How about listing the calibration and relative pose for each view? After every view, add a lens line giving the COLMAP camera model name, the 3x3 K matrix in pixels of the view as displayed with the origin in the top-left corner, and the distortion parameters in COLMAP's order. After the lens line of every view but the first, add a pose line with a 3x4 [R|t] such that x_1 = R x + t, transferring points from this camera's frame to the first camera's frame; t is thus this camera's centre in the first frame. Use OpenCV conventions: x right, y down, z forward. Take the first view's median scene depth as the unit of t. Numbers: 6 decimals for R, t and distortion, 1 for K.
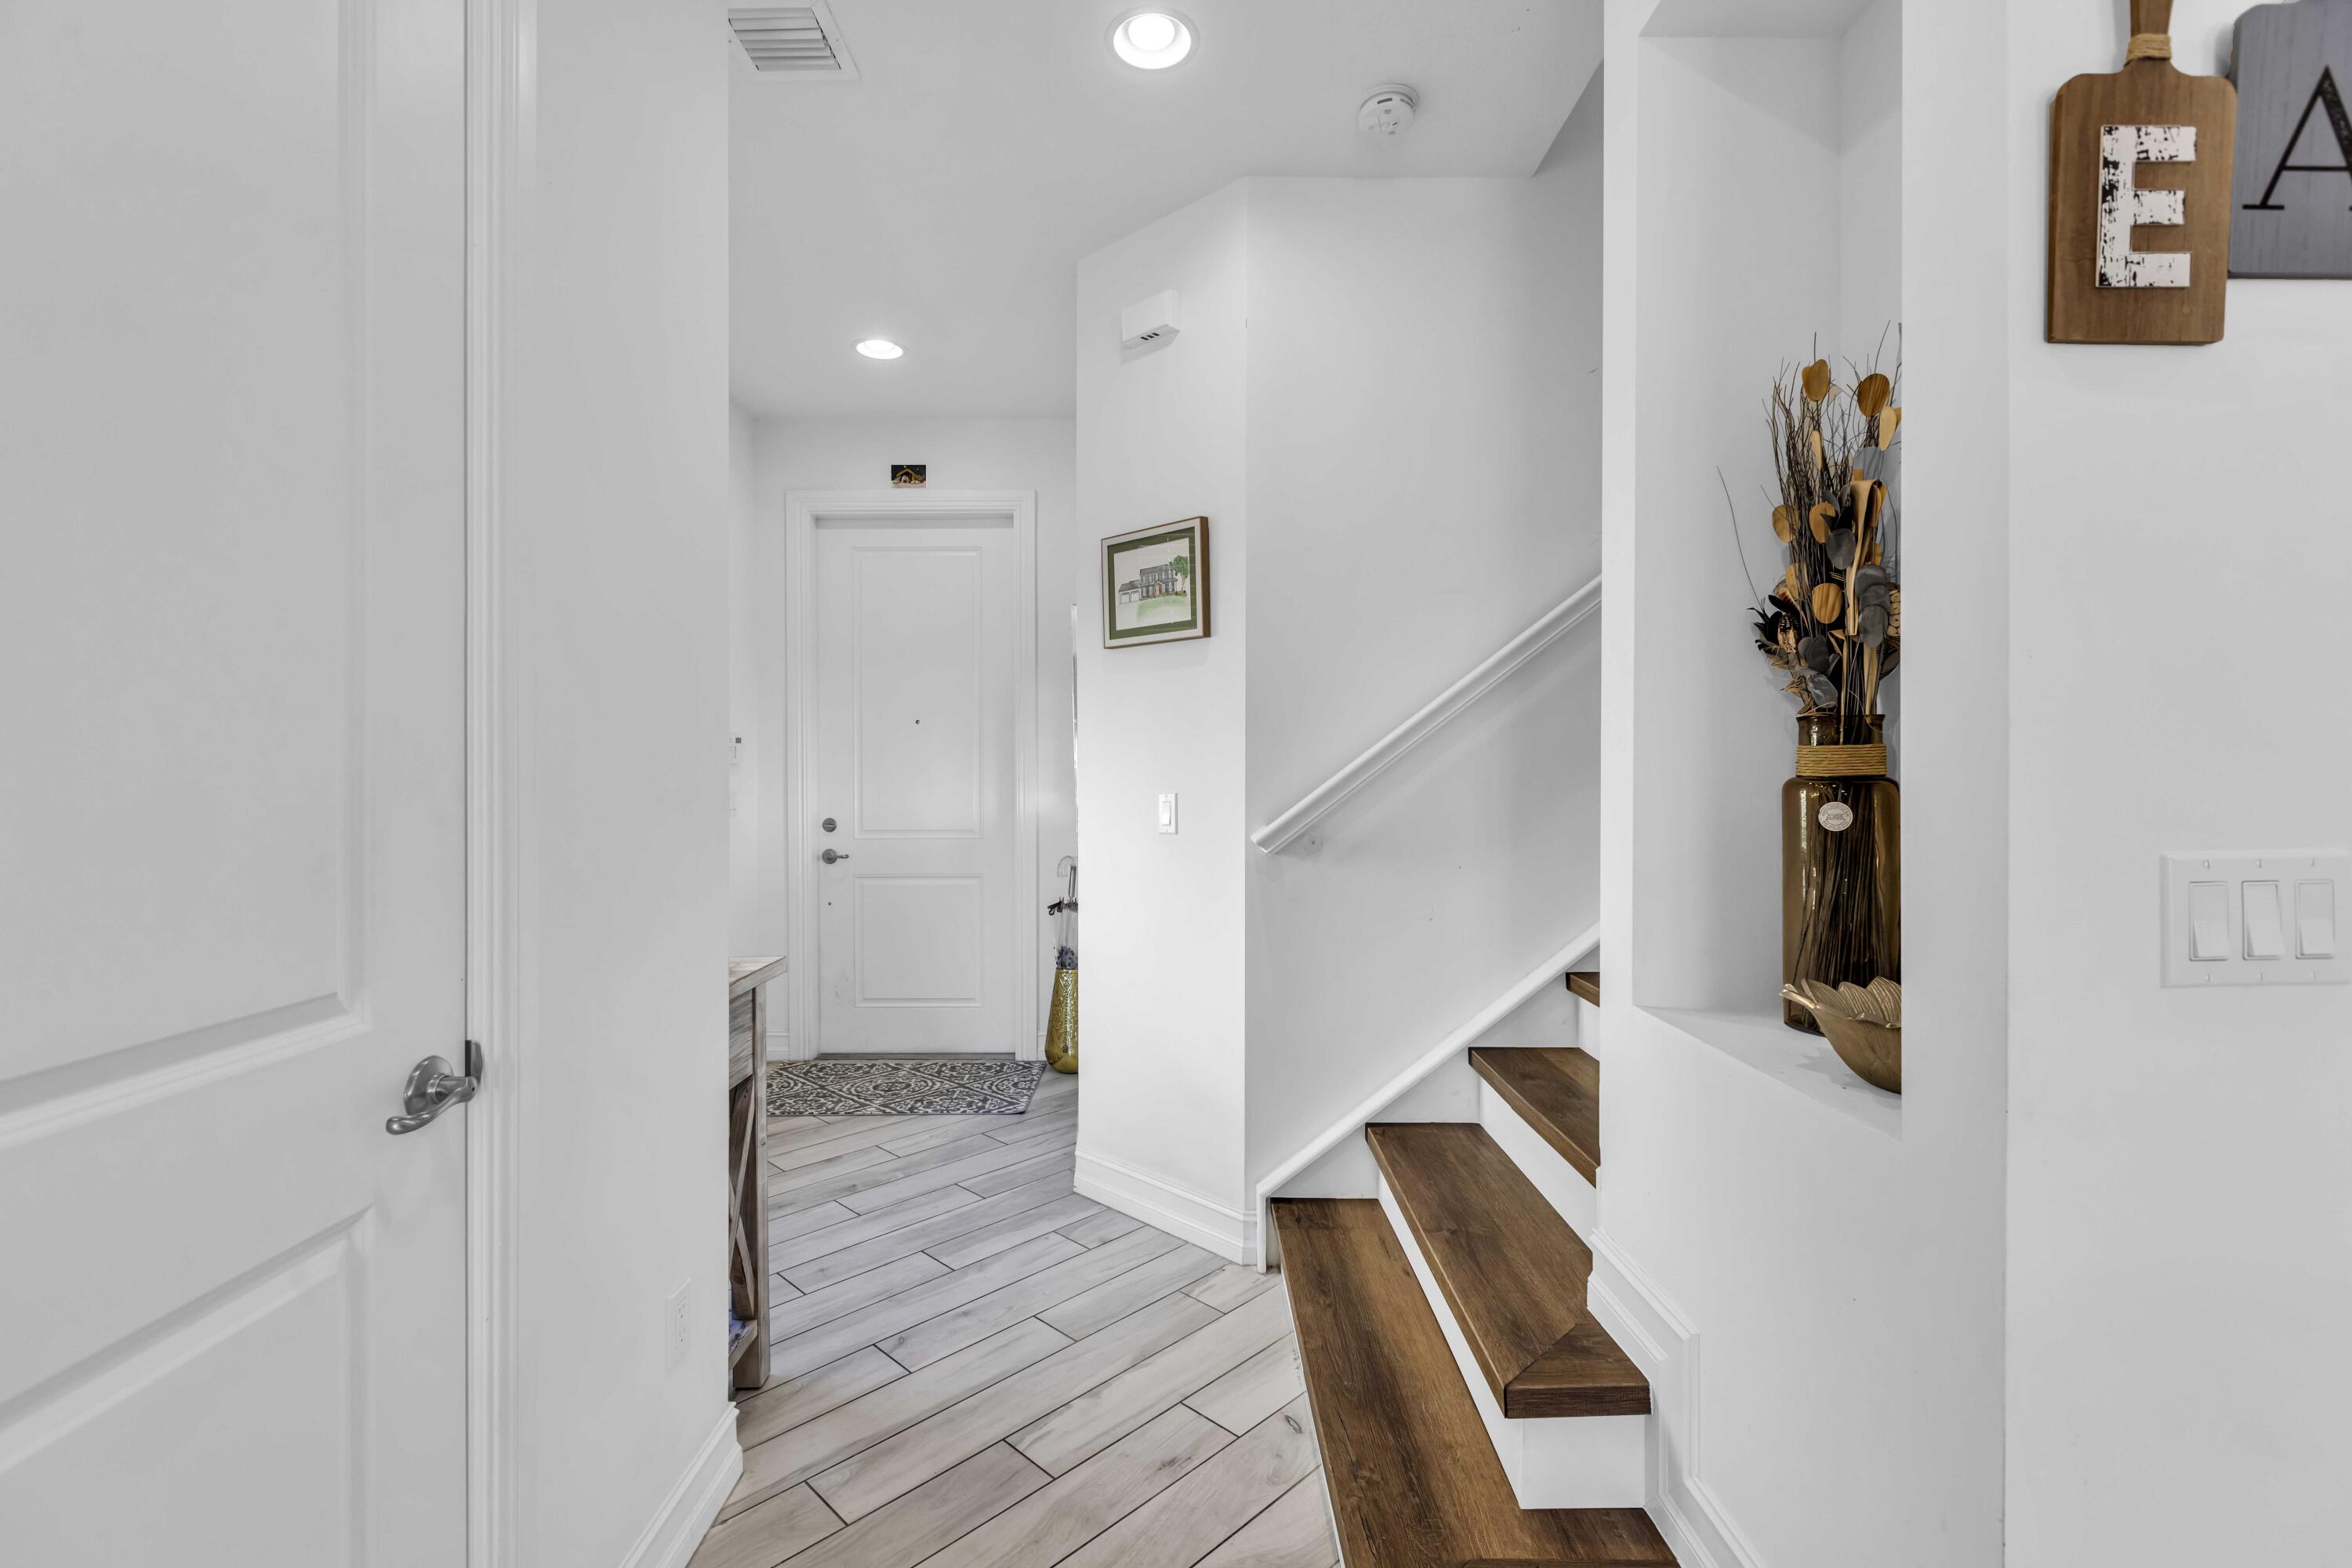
lens RADIAL K [[1028.0, 0, 1171.6], [0, 1028.0, 777.6], [0, 0, 1]] dist [-0.000688, -0.000437]
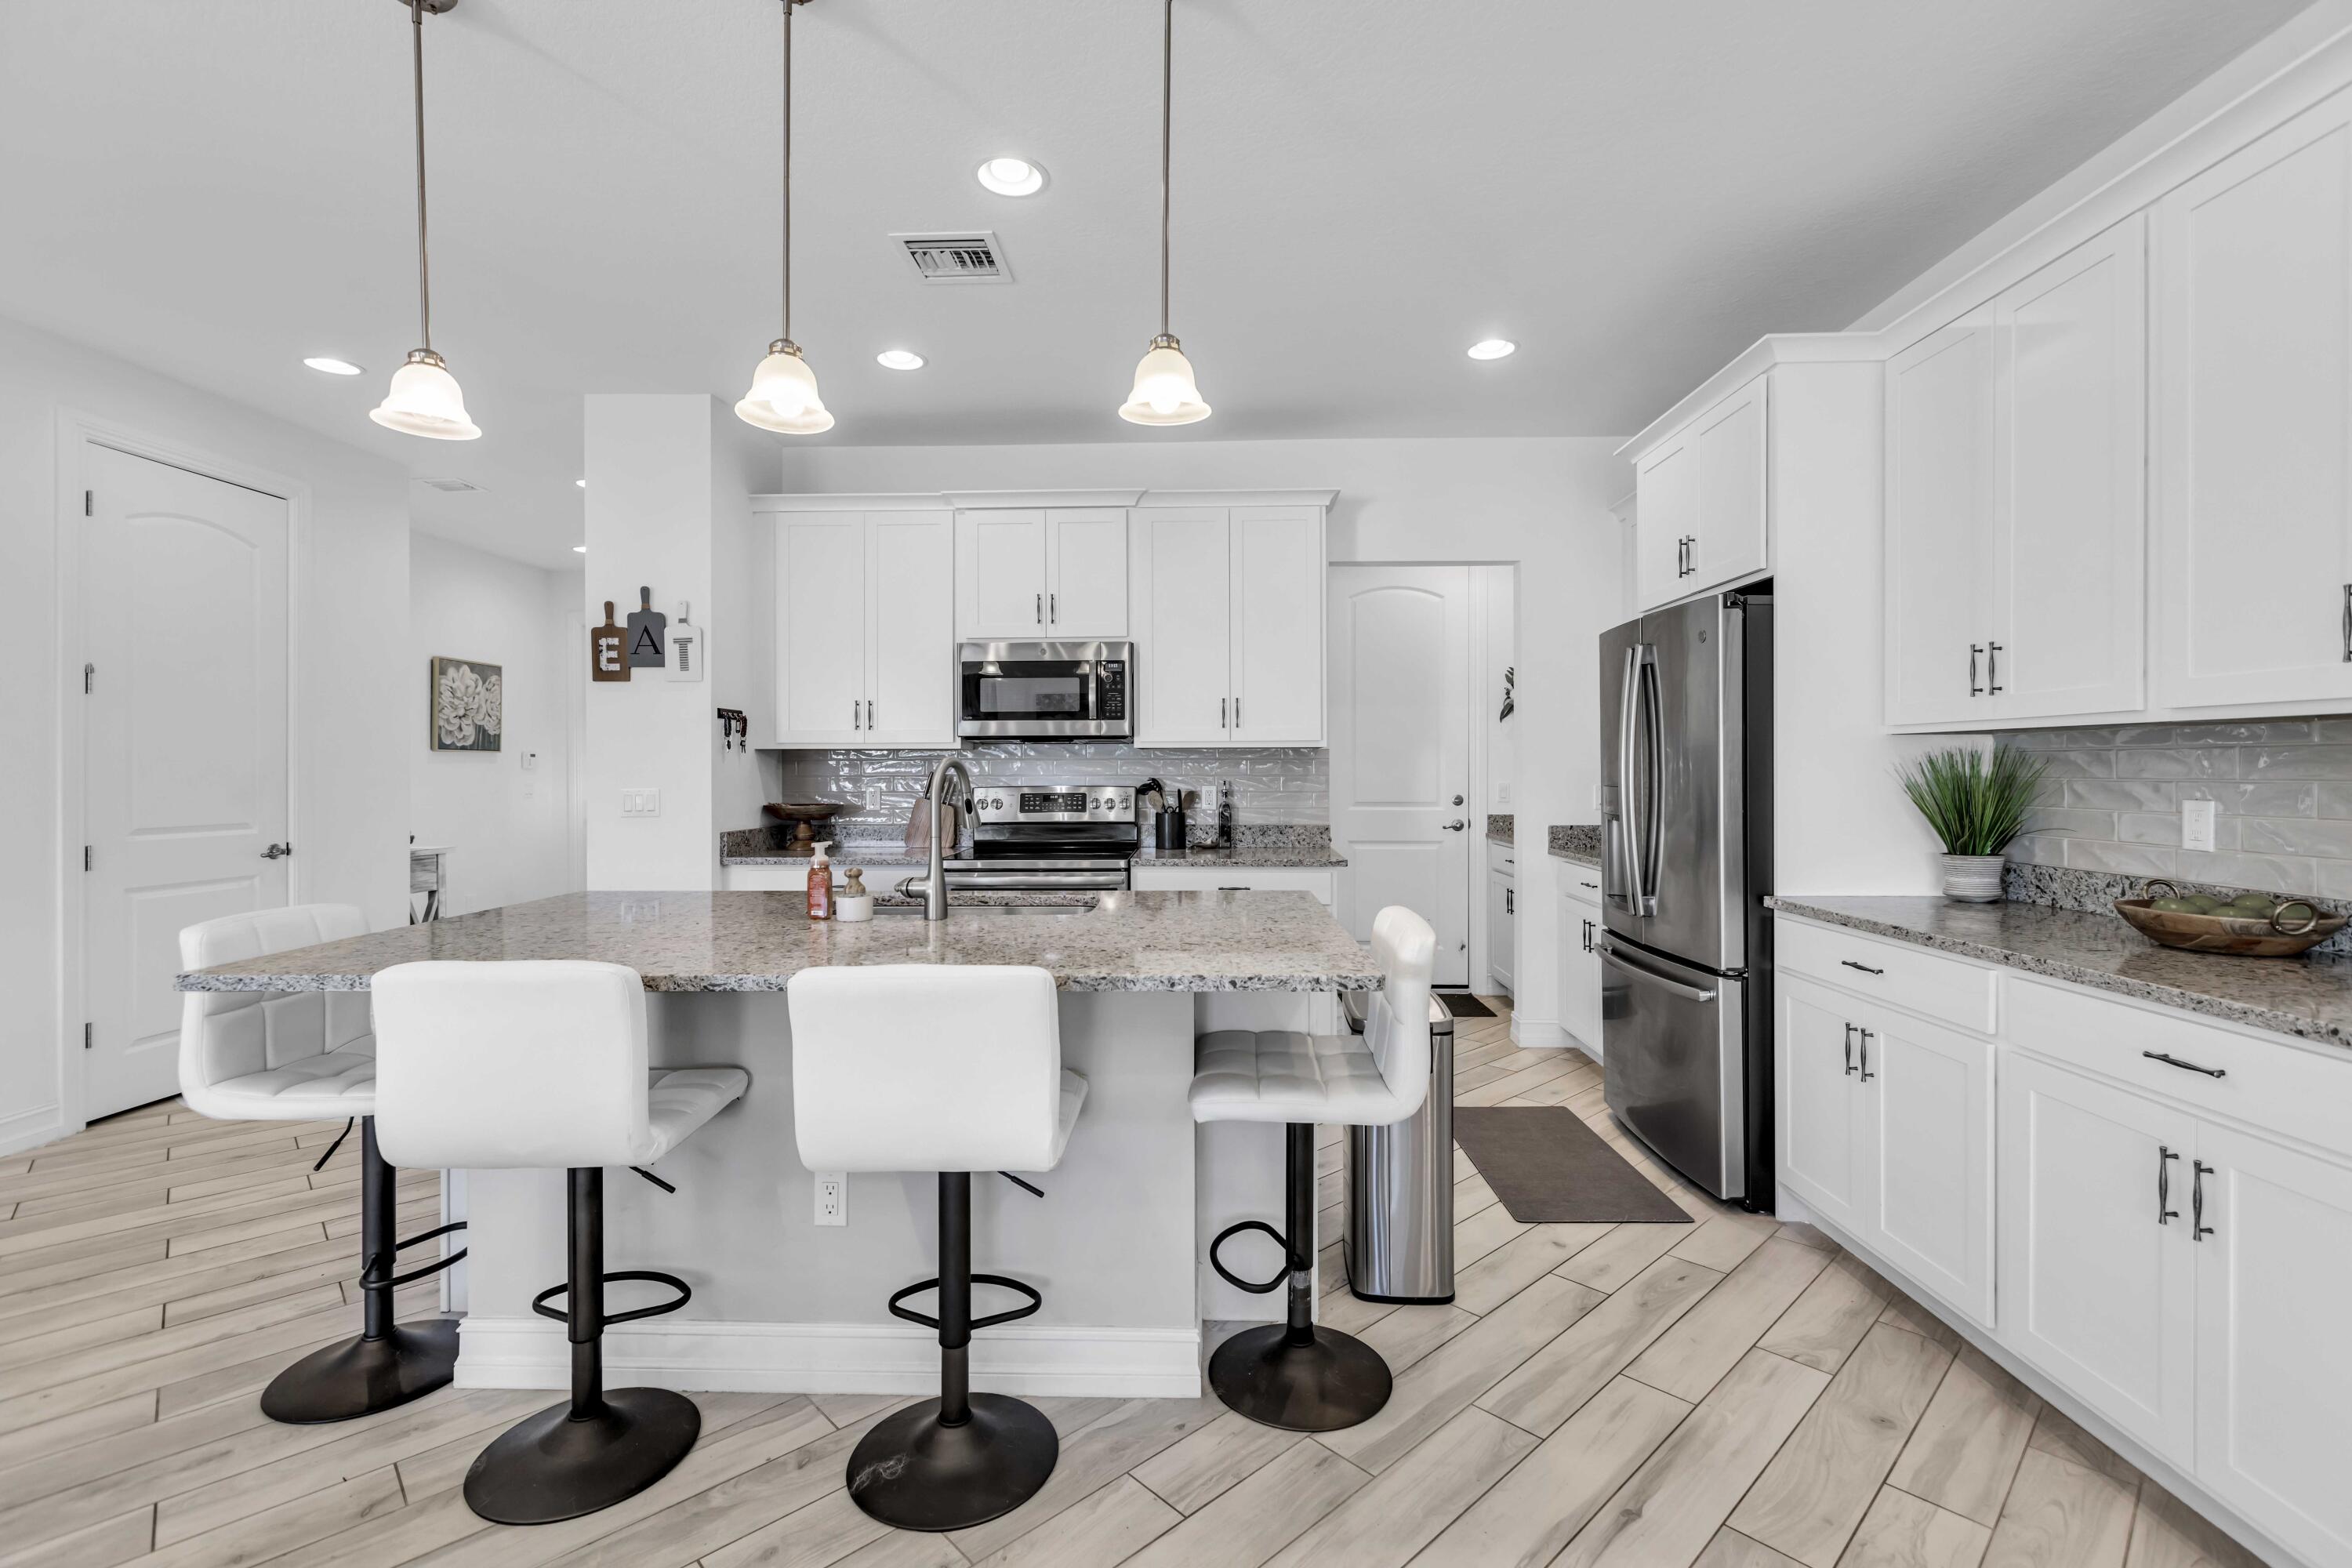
lens RADIAL K [[1042.0, 0, 1182.7], [0, 1042.0, 771.5], [0, 0, 1]] dist [-0.002783, -0.000339]
pose [[0.999613, -0.004797, -0.027416, 3.723667], [0.004577, 0.999957, -0.008086, 0.046972], [0.027454, 0.007957, 0.999591, -3.765285]]
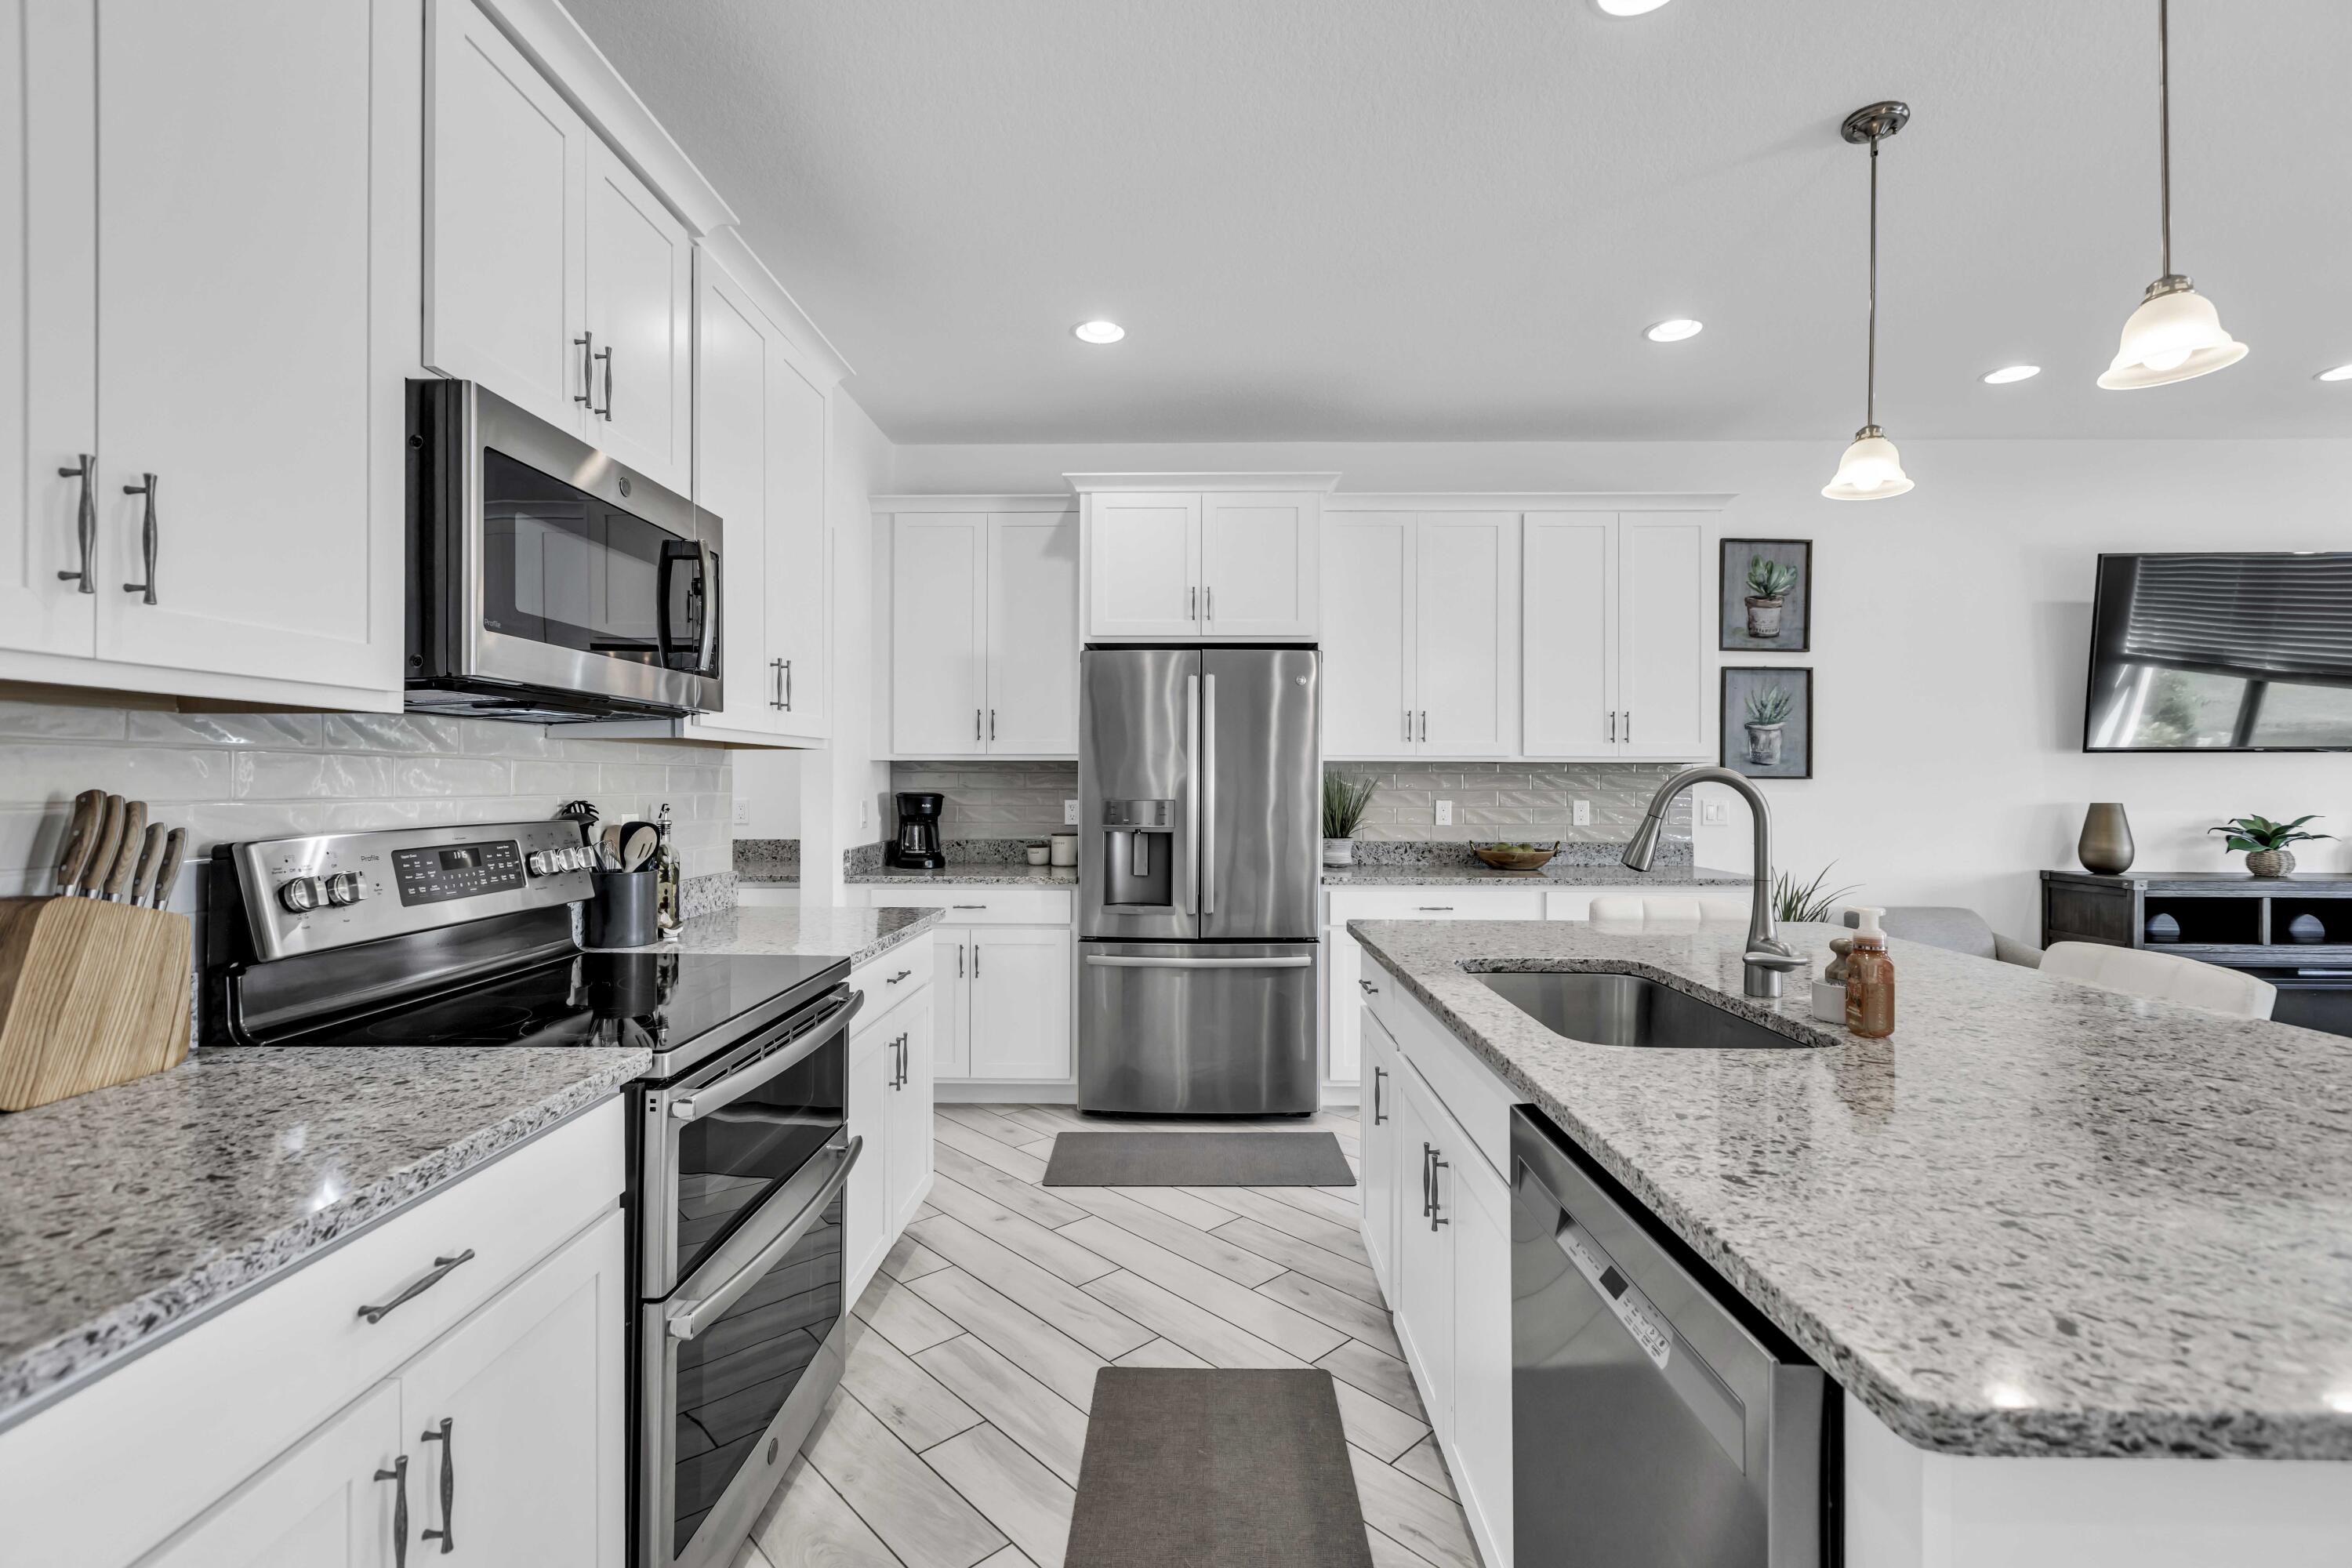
lens RADIAL K [[1044.1, 0, 1174.6], [0, 1044.1, 777.9], [0, 0, 1]] dist [0.001836, -0.000057]
pose [[0.019891, 0.001828, 0.999800, 0.845371], [0.007341, 0.999971, -0.001975, -0.003885], [-0.999775, 0.007379, 0.019877, 0.267716]]
